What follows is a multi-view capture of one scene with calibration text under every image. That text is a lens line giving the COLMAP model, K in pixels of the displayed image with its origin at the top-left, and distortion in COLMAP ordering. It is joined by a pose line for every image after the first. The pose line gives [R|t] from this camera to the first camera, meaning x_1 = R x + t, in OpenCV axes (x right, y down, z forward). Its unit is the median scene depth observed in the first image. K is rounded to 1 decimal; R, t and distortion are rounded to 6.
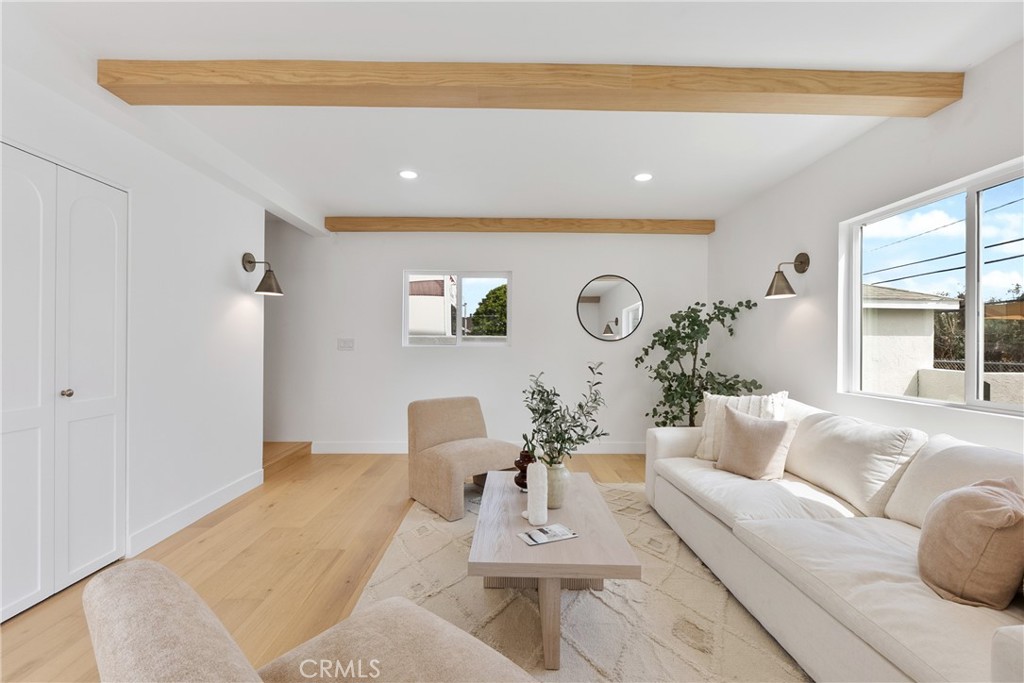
lens RADIAL K [[443.9, 0, 481.2], [0, 443.9, 338.1], [0, 0, 1]] dist [-0.005284, -0.000600]
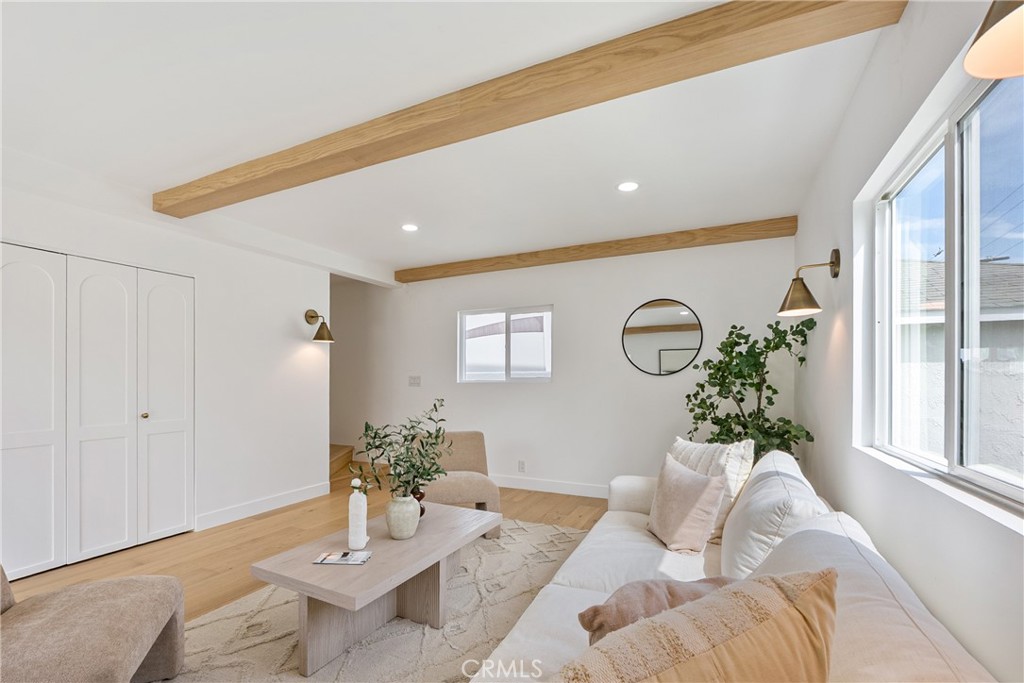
lens RADIAL K [[443.9, 0, 502.8], [0, 443.9, 373.2], [0, 0, 1]] dist [-0.005284, -0.000600]
pose [[0.894711, -0.016860, -0.446328, 0.559171], [0.016667, 0.999852, -0.004358, 0.002864], [0.446335, -0.003540, 0.894859, 0.117802]]
